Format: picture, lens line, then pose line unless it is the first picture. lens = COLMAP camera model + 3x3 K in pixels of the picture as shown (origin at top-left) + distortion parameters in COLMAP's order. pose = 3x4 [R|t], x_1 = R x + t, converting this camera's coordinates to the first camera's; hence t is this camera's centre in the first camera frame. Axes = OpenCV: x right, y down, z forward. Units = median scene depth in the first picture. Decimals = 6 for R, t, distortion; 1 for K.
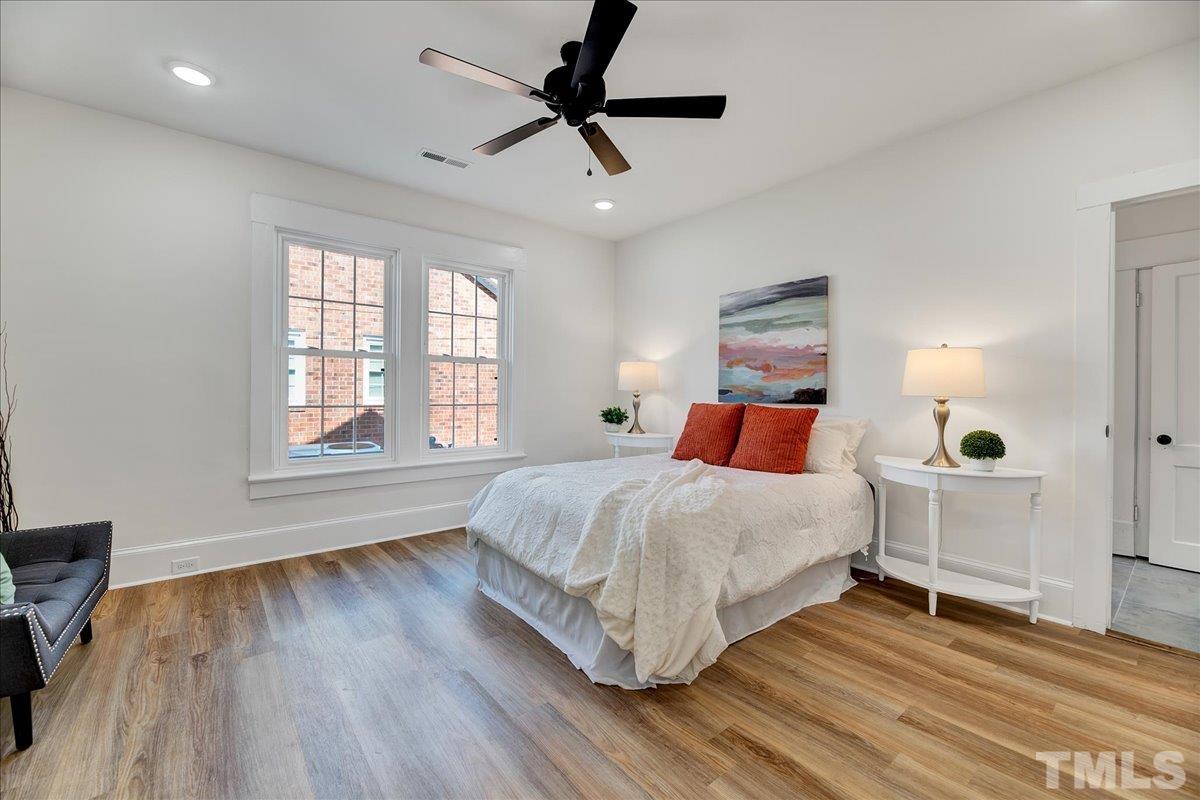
lens RADIAL K [[490.3, 0, 601.7], [0, 490.3, 413.2], [0, 0, 1]] dist [0.003052, 0.000381]
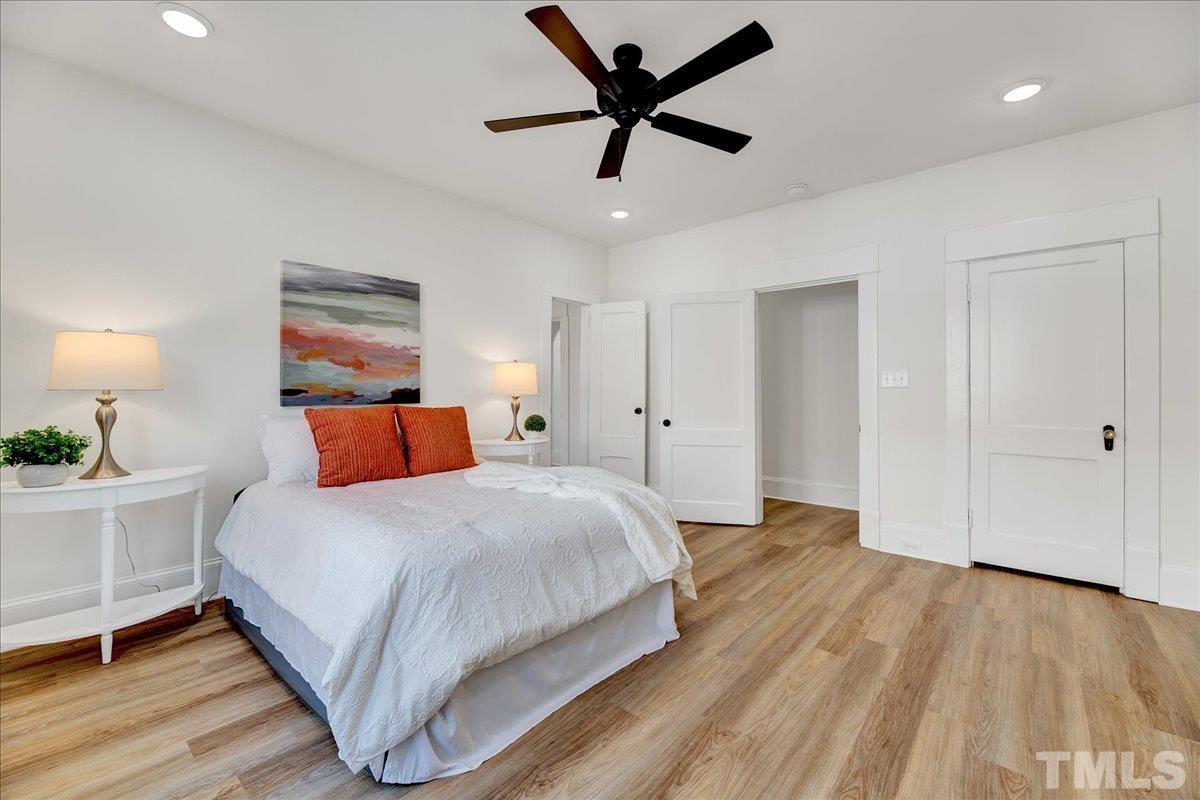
lens RADIAL K [[490.3, 0, 602.9], [0, 490.3, 392.0], [0, 0, 1]] dist [0.003052, 0.000381]
pose [[-0.175057, -0.009638, 0.984511, -0.607552], [0.039321, 0.999086, 0.016772, -0.040341], [-0.983773, 0.041648, -0.174518, 0.717941]]
